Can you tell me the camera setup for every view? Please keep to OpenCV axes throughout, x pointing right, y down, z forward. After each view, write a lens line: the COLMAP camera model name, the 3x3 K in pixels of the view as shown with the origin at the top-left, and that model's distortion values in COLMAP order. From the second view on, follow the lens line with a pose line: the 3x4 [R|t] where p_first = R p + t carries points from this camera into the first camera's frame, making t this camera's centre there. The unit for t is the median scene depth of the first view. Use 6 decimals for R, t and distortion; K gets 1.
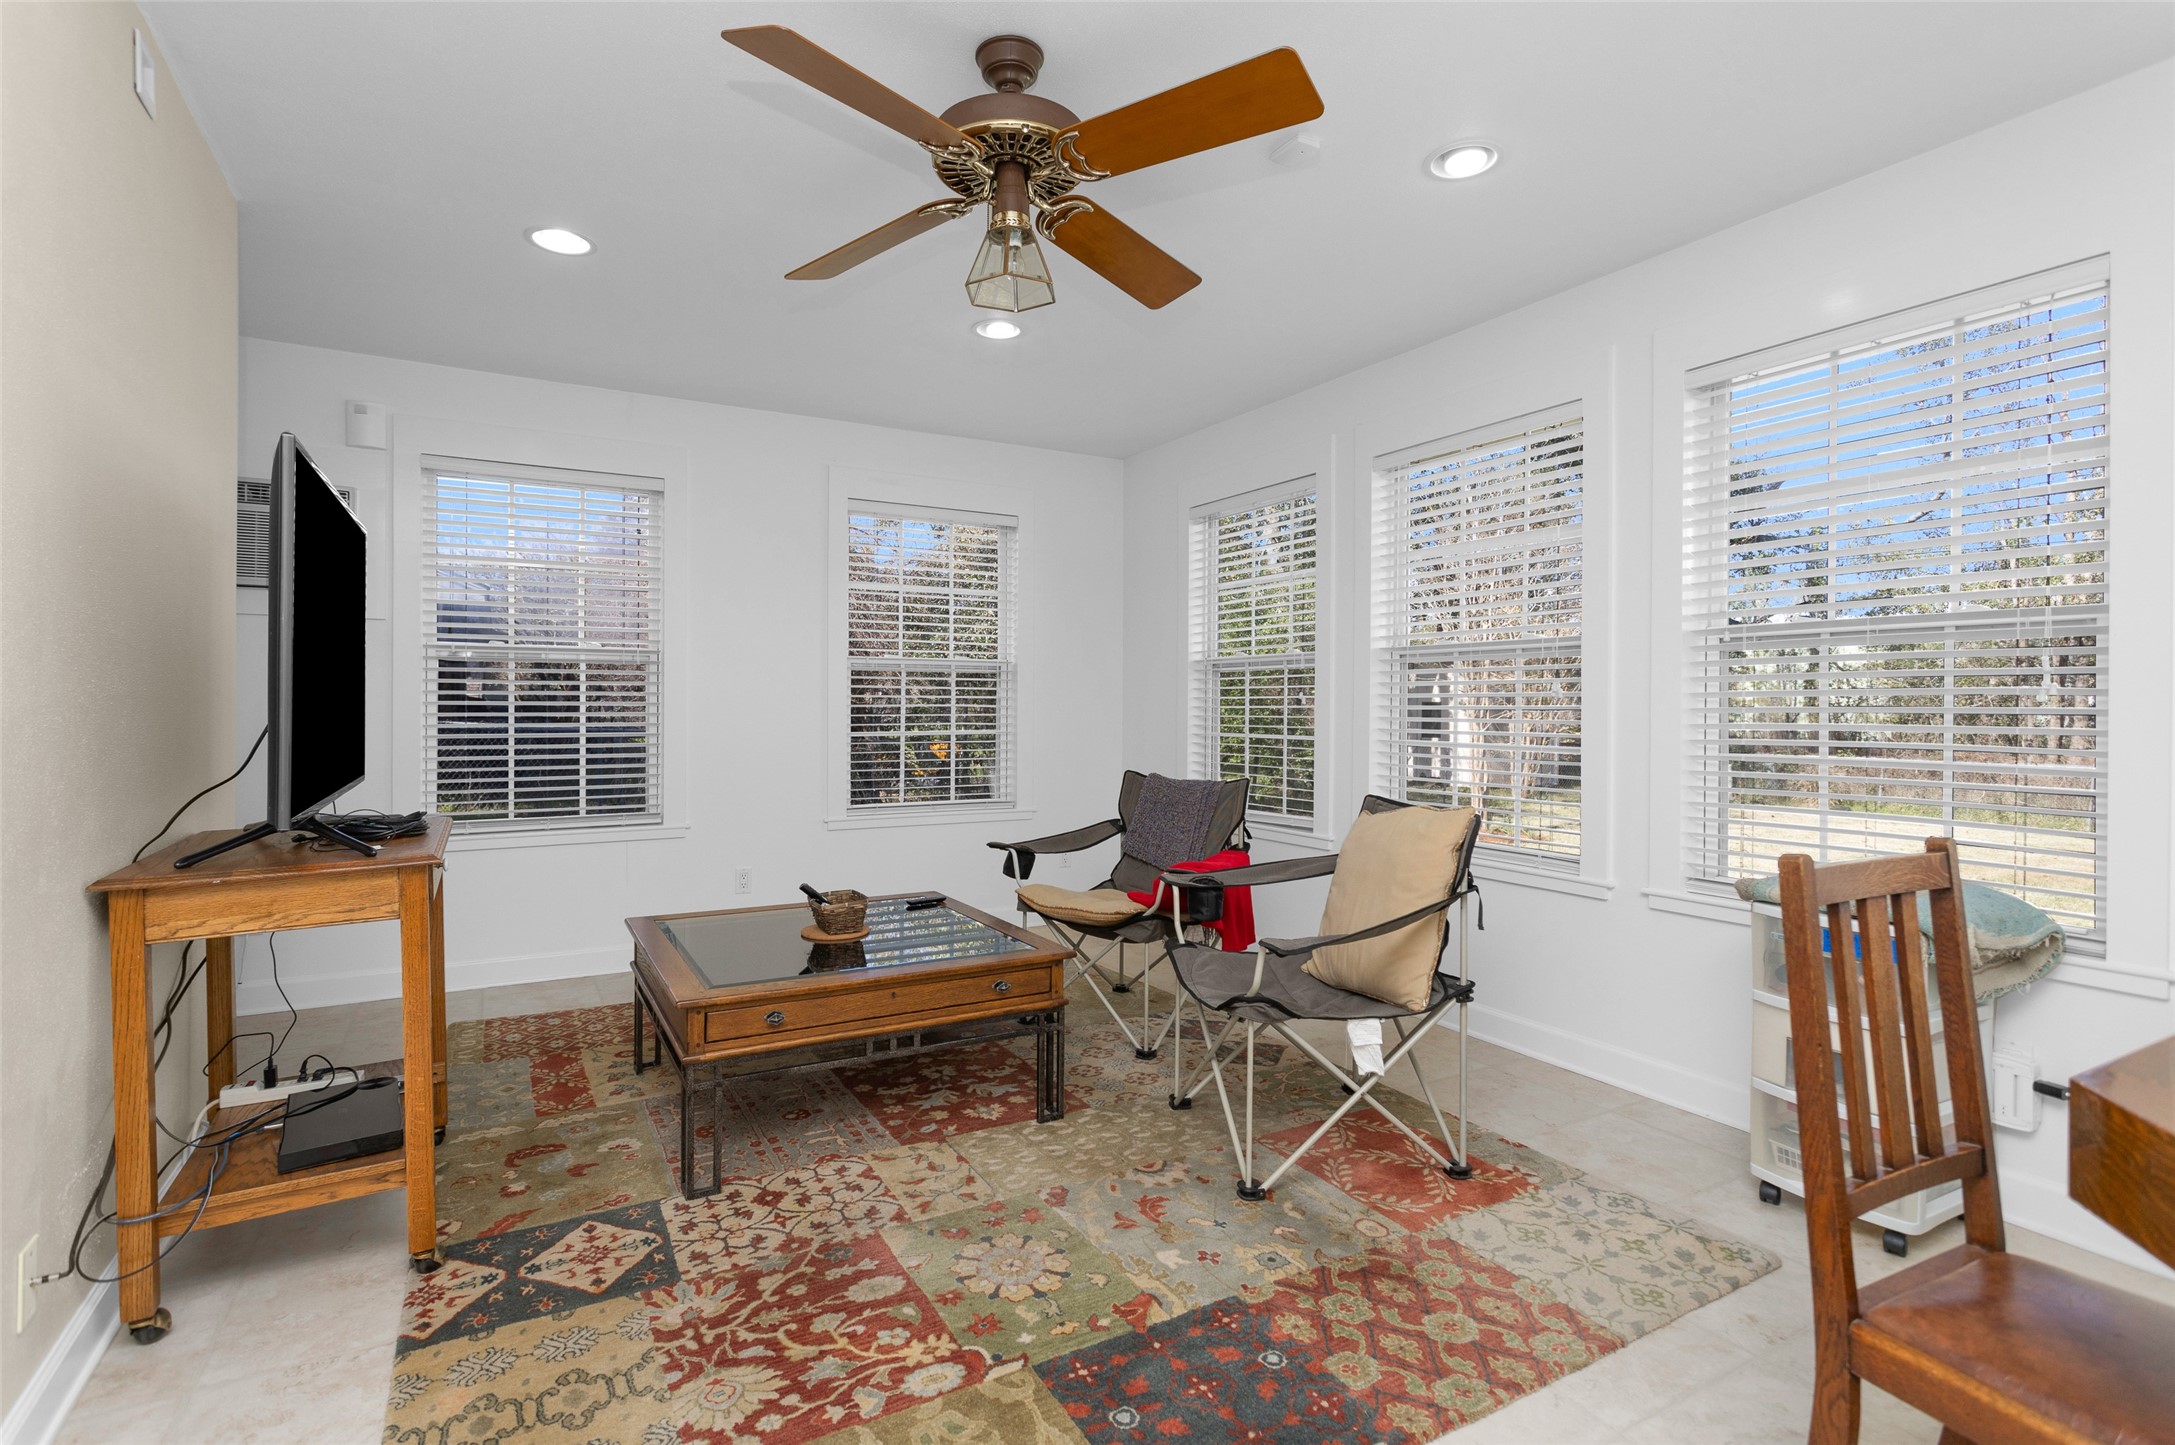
lens RADIAL K [[1043.1, 0, 1080.6], [0, 1043.1, 714.4], [0, 0, 1]] dist [0.002337, -0.000933]
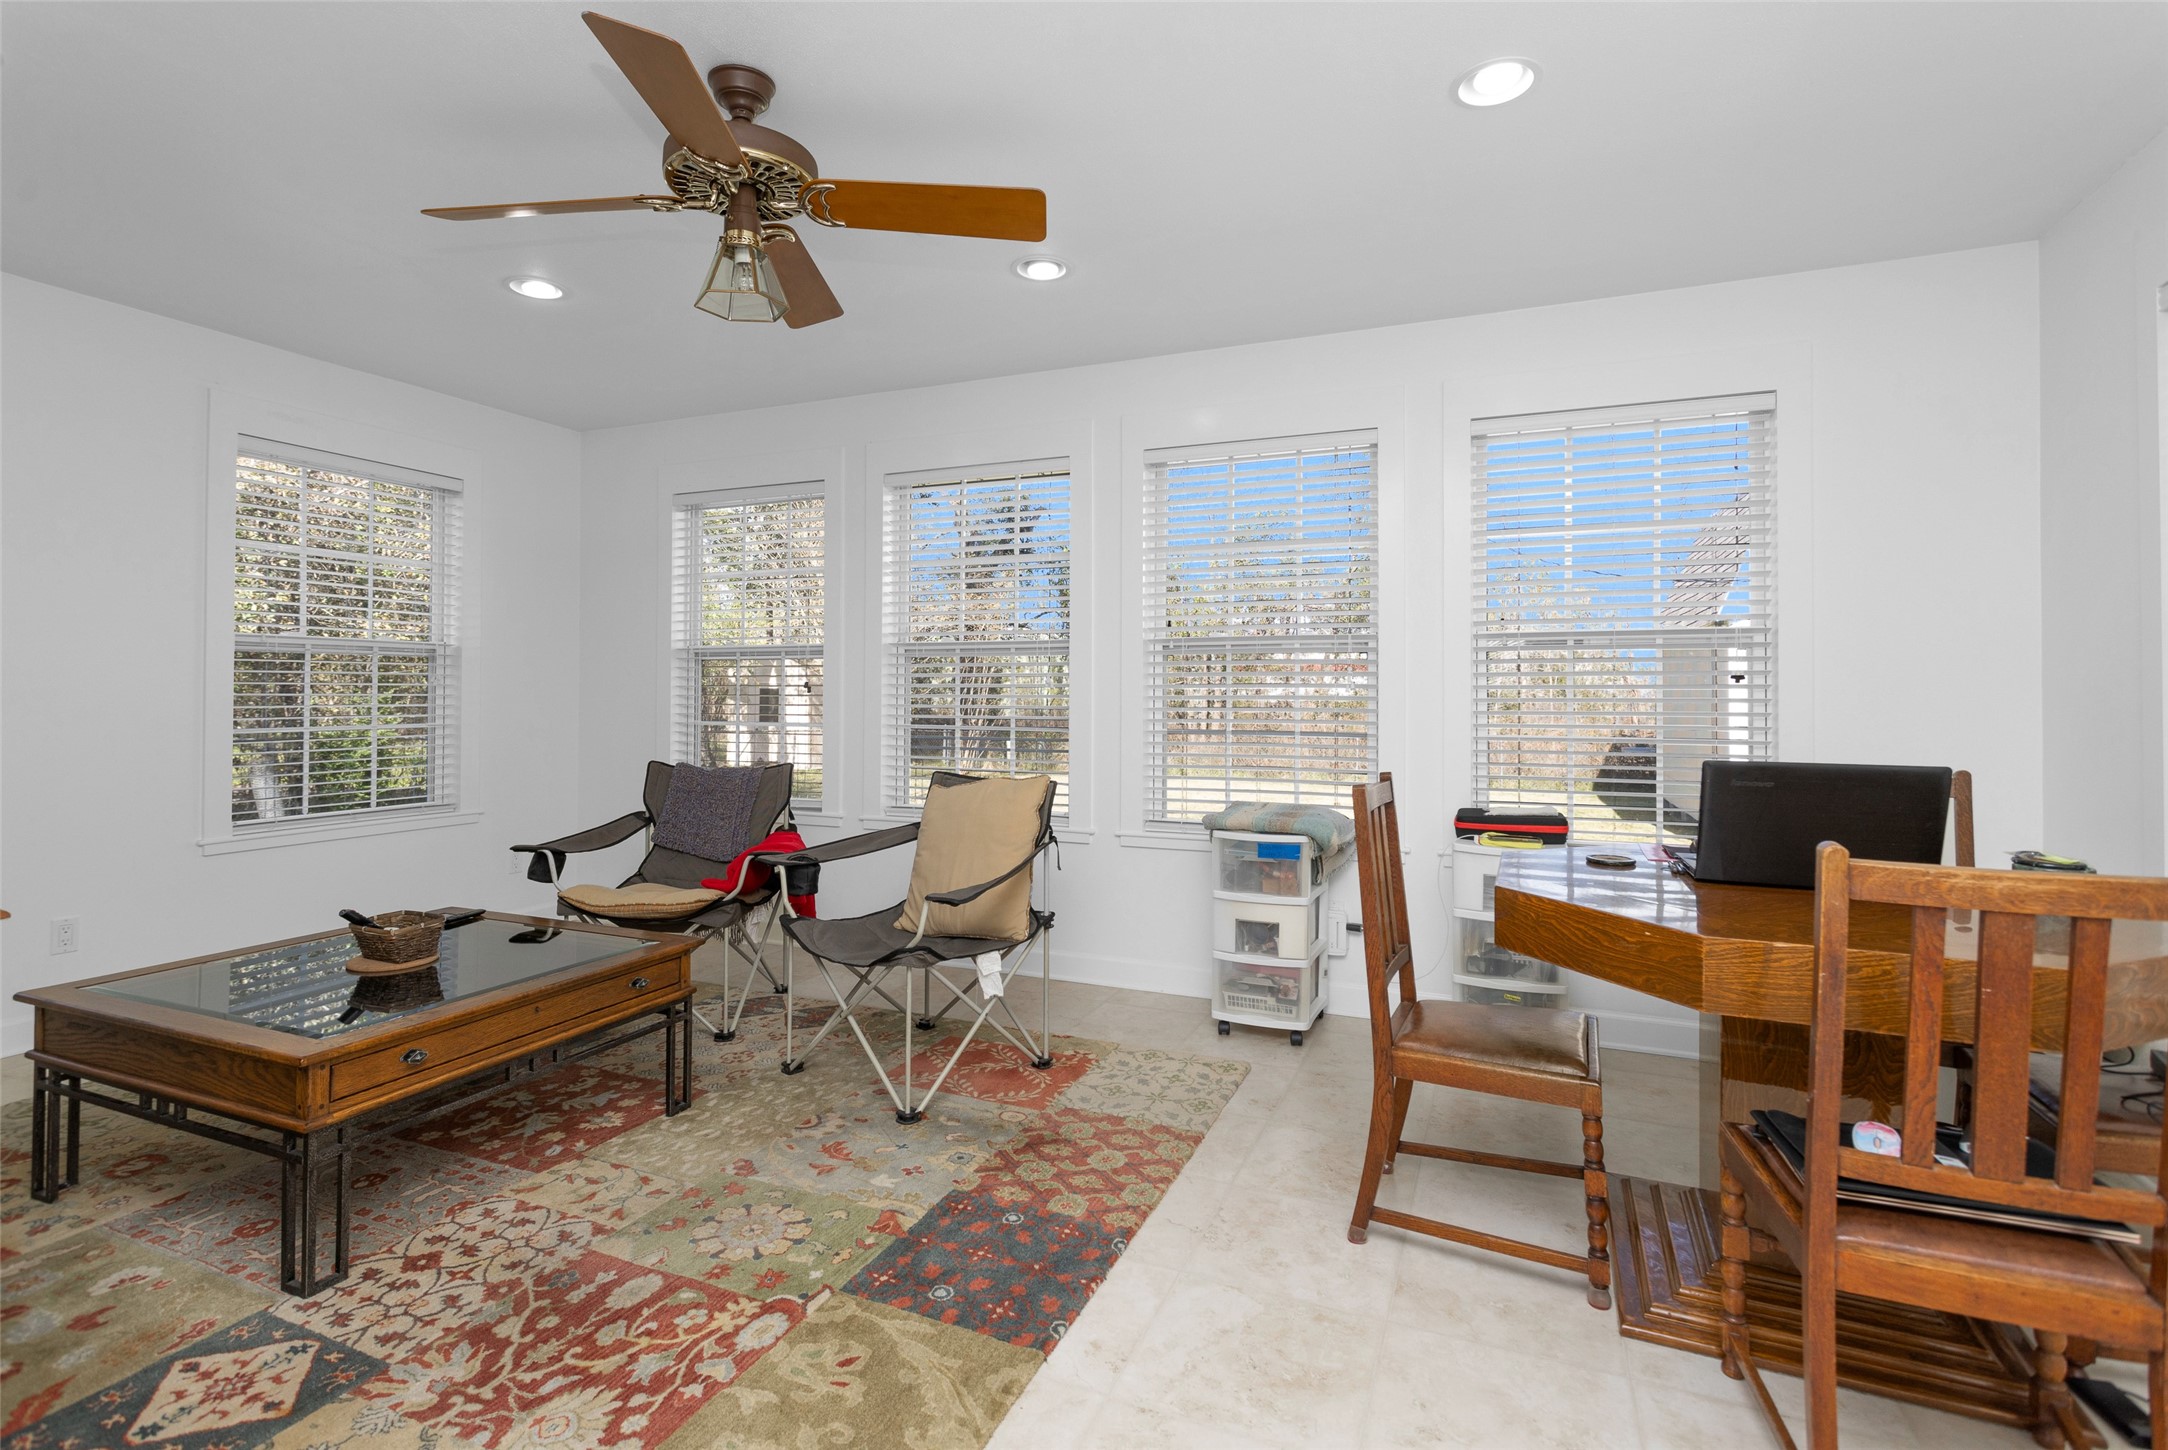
lens RADIAL K [[1039.8, 0, 1094.6], [0, 1039.8, 686.1], [0, 0, 1]] dist [0.002337, -0.000933]
pose [[0.784240, 0.002905, 0.620450, -0.397980], [0.005320, 0.999921, -0.011407, -0.005445], [-0.620434, 0.012247, 0.784163, -0.037730]]
